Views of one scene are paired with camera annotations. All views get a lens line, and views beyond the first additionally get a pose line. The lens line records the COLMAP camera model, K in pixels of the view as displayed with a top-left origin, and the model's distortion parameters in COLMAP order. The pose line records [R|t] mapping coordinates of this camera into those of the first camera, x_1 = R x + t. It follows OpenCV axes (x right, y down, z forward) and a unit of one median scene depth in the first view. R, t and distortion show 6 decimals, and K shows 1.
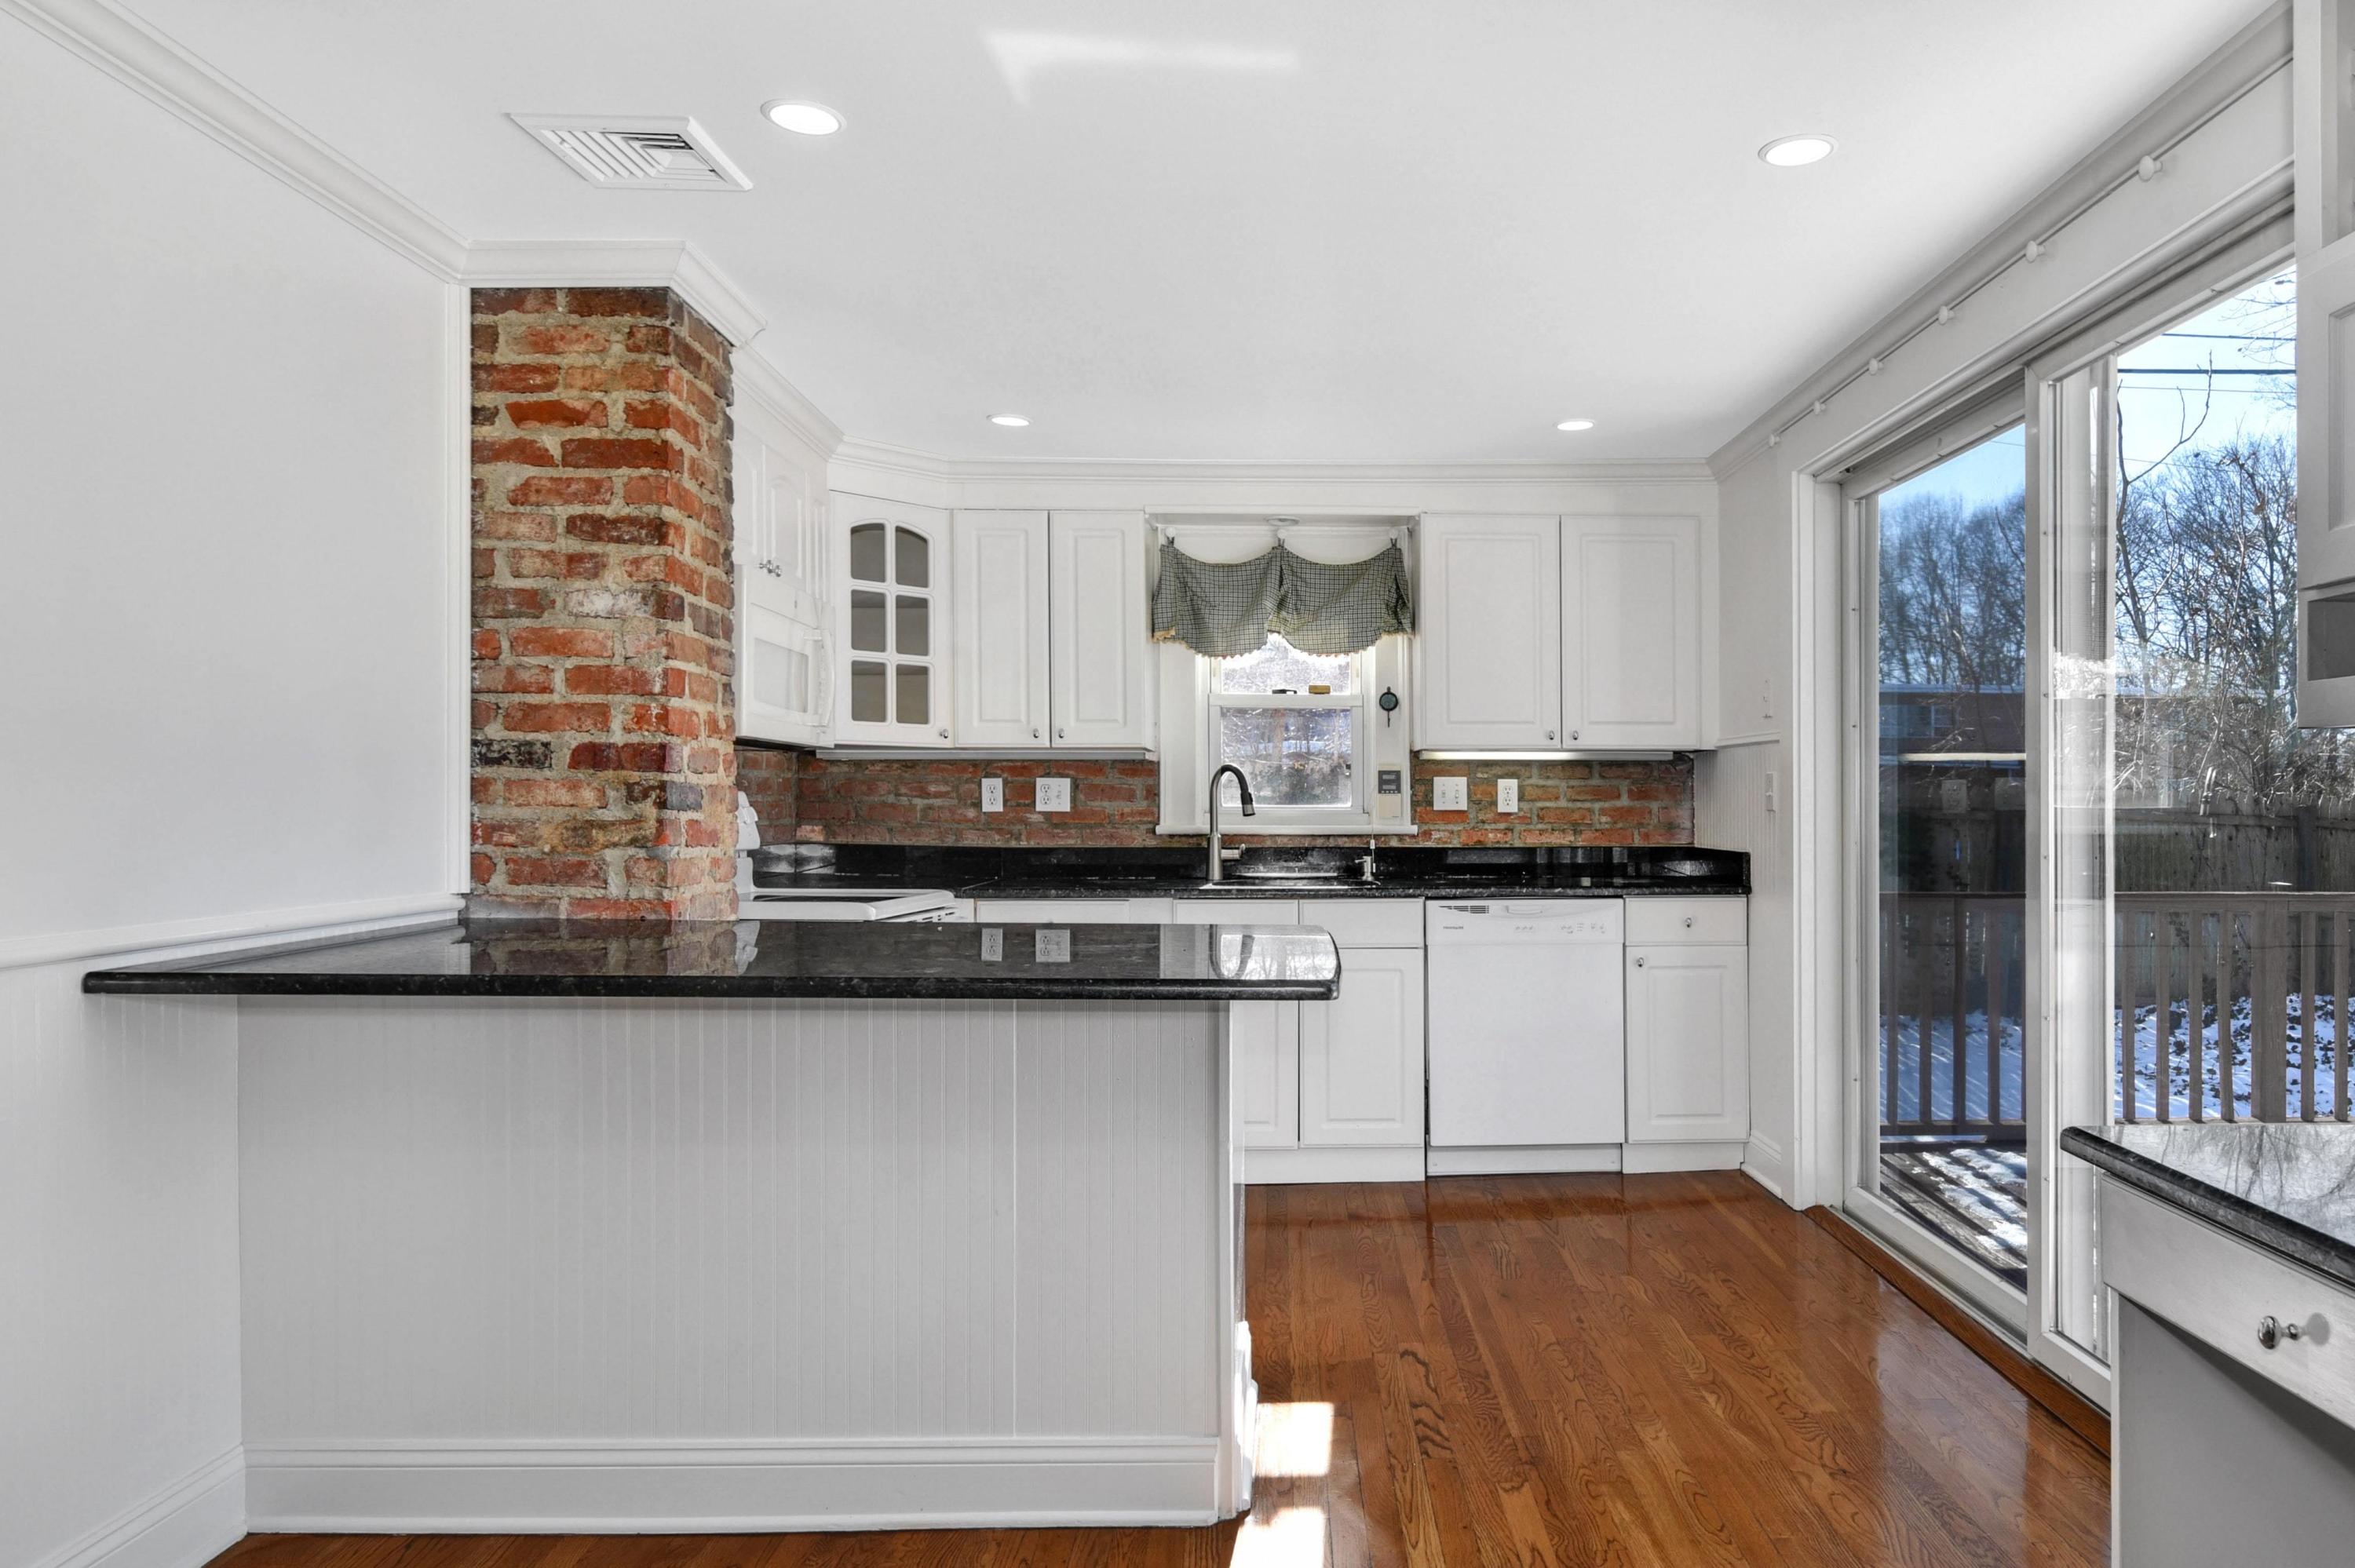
lens RADIAL K [[1556.5, 0, 1376.1], [0, 1556.5, 803.8], [0, 0, 1]] dist [0.027491, 0.001120]
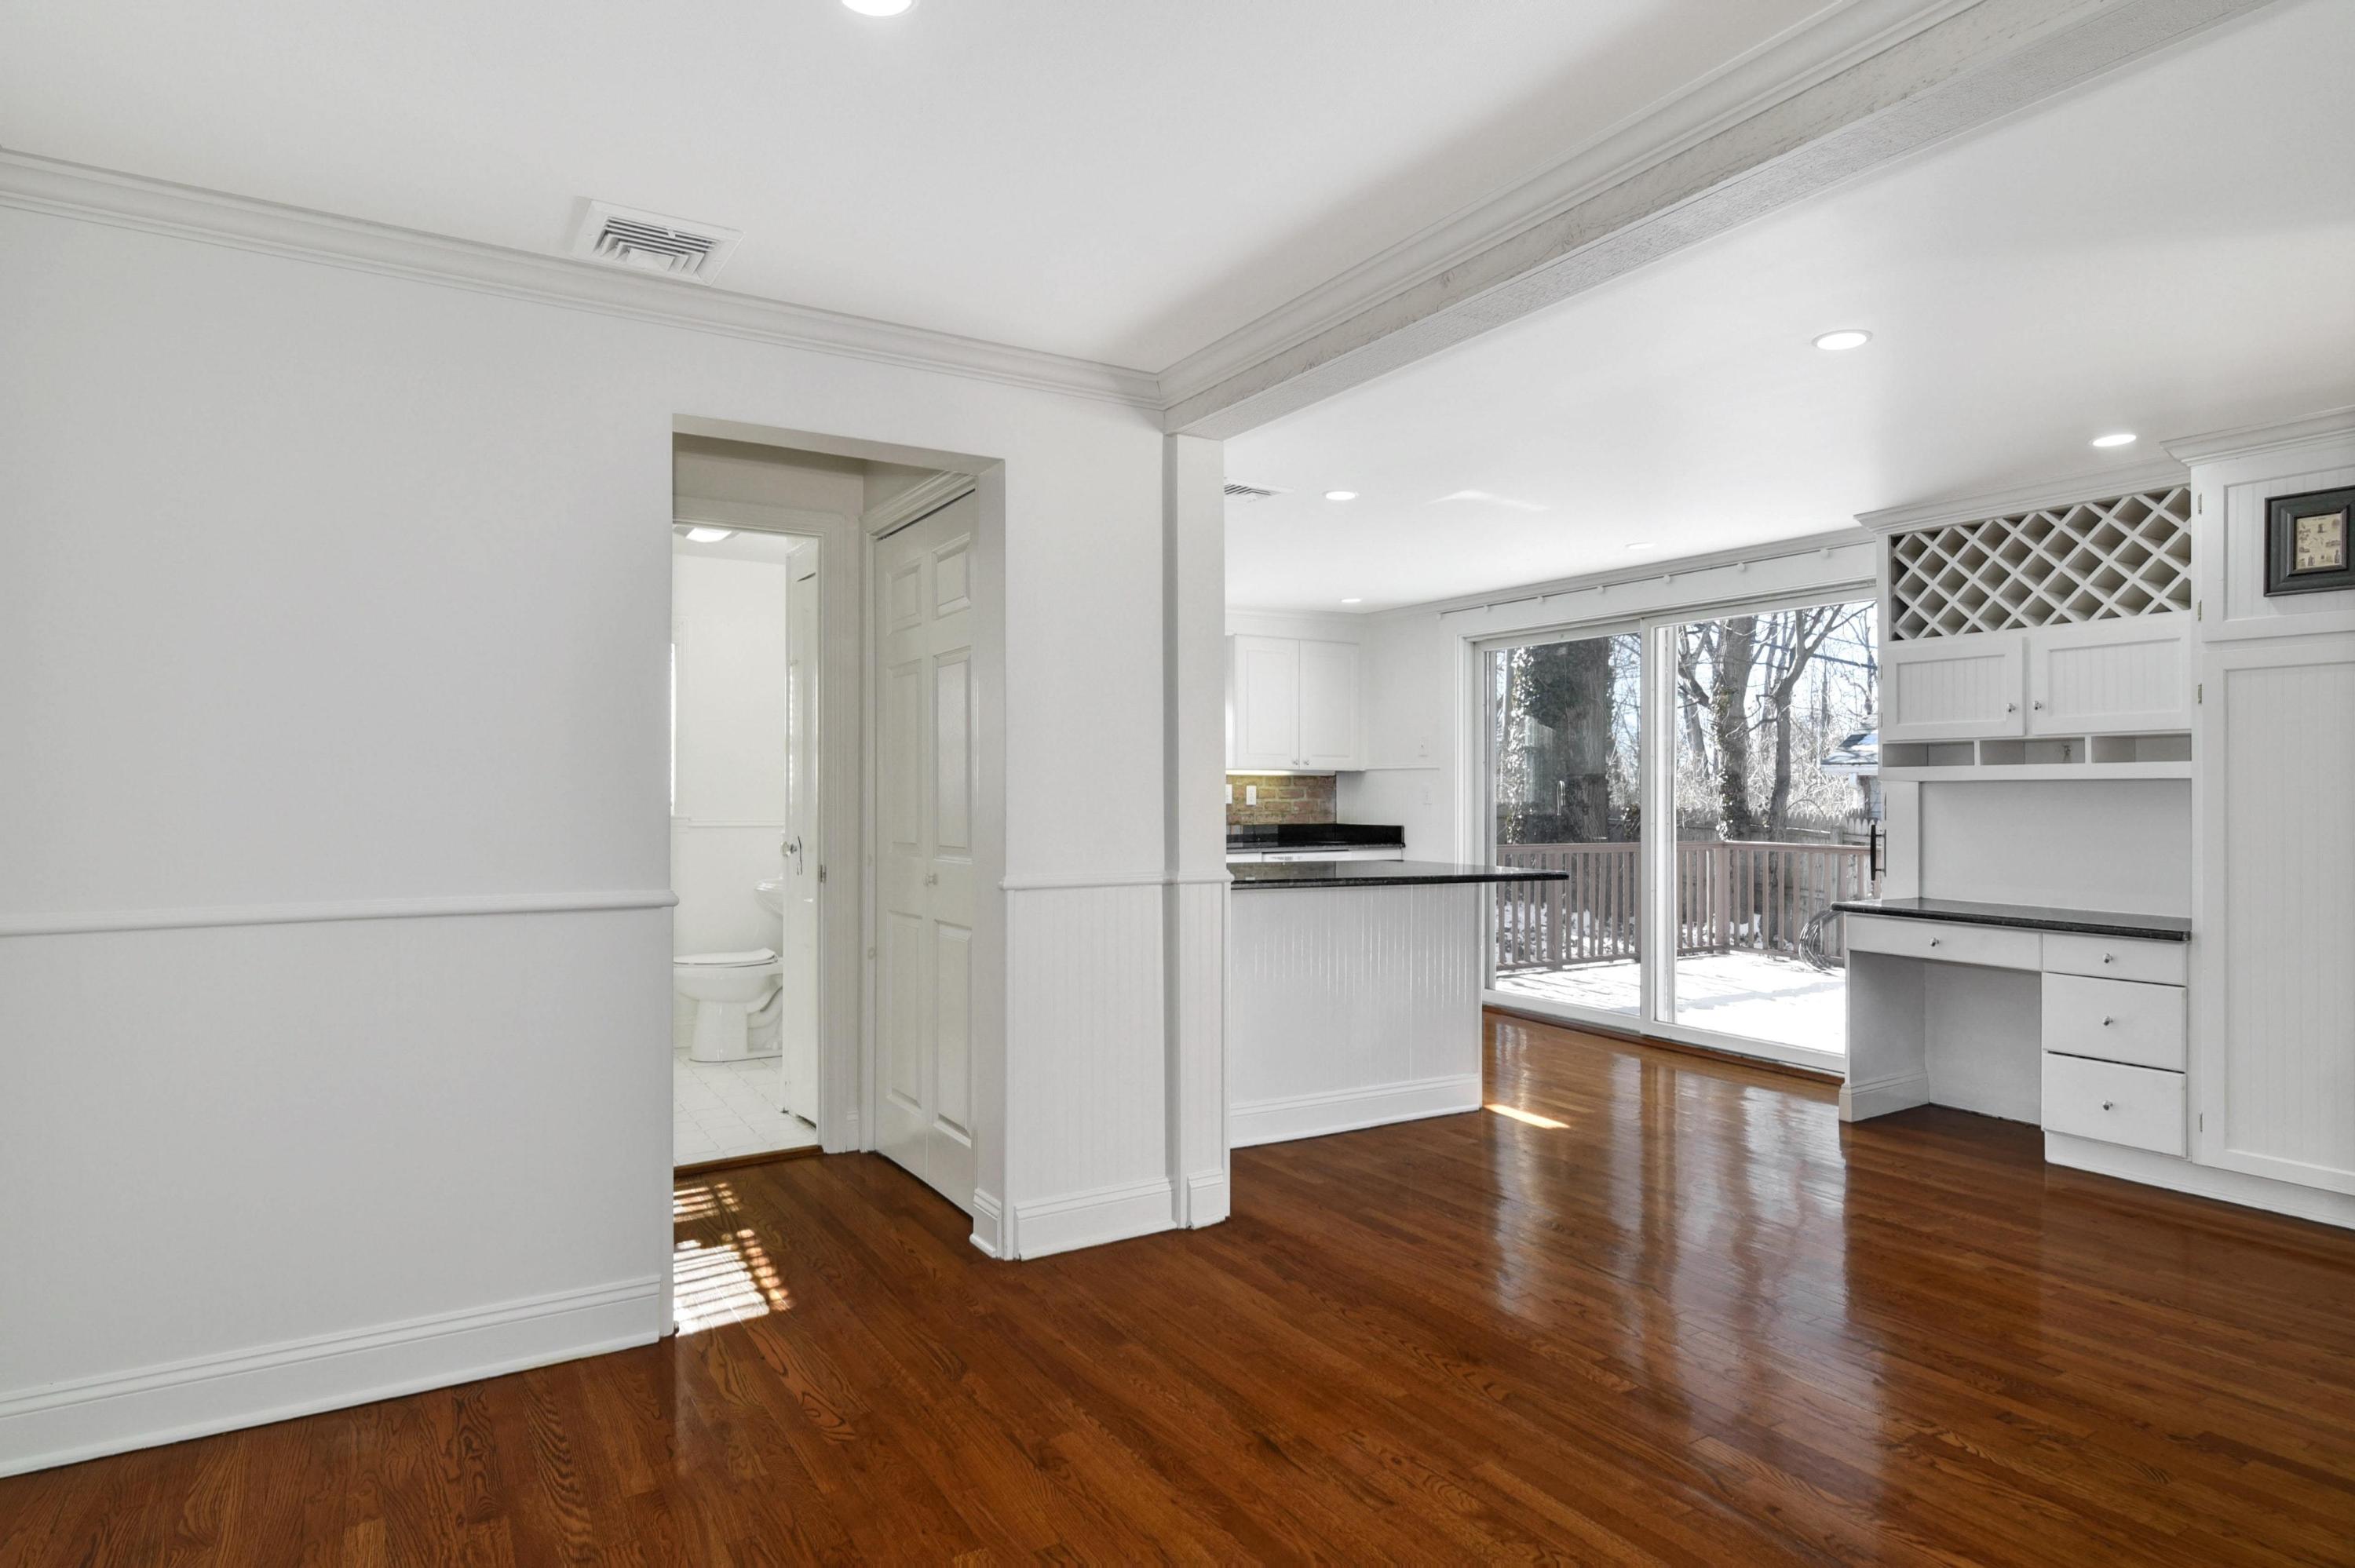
lens RADIAL K [[1296.8, 0, 1182.7], [0, 1296.8, 780.5], [0, 0, 1]] dist [-0.000885, 0.000143]
pose [[0.876972, 0.007238, 0.480486, -0.761533], [-0.002452, 0.999941, -0.010588, -0.006628], [-0.480535, 0.008107, 0.876938, -0.263881]]
